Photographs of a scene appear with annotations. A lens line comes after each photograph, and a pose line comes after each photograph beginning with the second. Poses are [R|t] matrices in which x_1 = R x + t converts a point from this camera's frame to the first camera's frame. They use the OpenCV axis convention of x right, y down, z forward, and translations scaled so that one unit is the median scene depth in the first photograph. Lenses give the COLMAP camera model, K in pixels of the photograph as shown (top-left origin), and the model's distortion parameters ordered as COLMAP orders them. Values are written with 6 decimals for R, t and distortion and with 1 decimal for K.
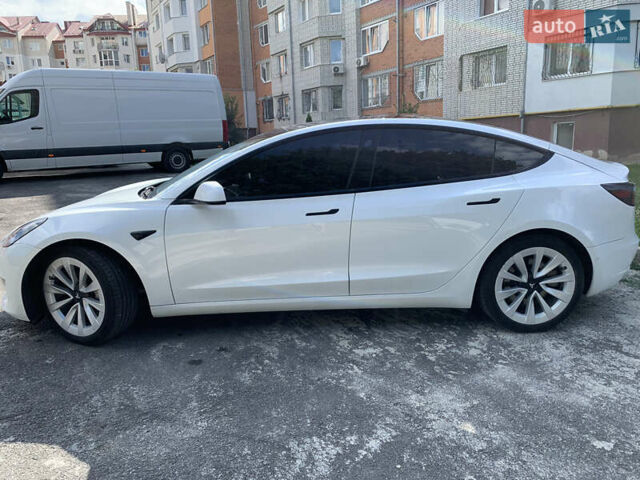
lens RADIAL K [[485.1, 0, 311.0], [0, 485.1, 238.8], [0, 0, 1]] dist [0.023380, -0.025563]
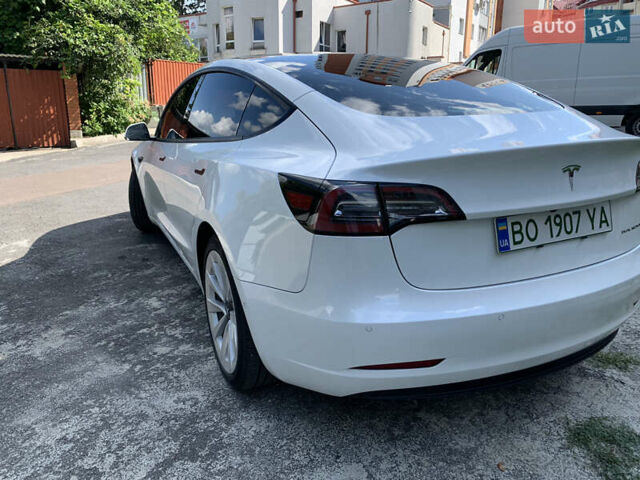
lens RADIAL K [[485.1, 0, 311.0], [0, 485.1, 238.8], [0, 0, 1]] dist [0.023380, -0.025563]
pose [[0.400981, 0.258183, -0.878951, 1.069502], [-0.195063, 0.961524, 0.193449, -0.149339], [0.895078, 0.093882, 0.435915, 0.819967]]
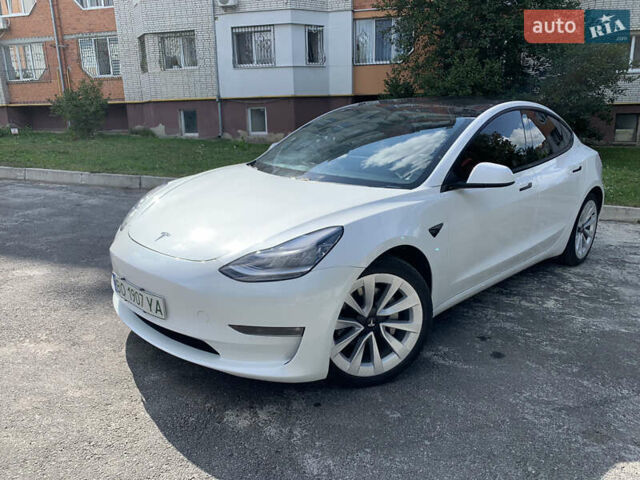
lens RADIAL K [[485.1, 0, 311.0], [0, 485.1, 238.8], [0, 0, 1]] dist [0.023380, -0.025563]
pose [[0.735812, -0.147234, 0.660986, -1.024370], [0.124884, 0.988840, 0.081242, -0.085294], [-0.665571, 0.022768, 0.745987, 0.497466]]
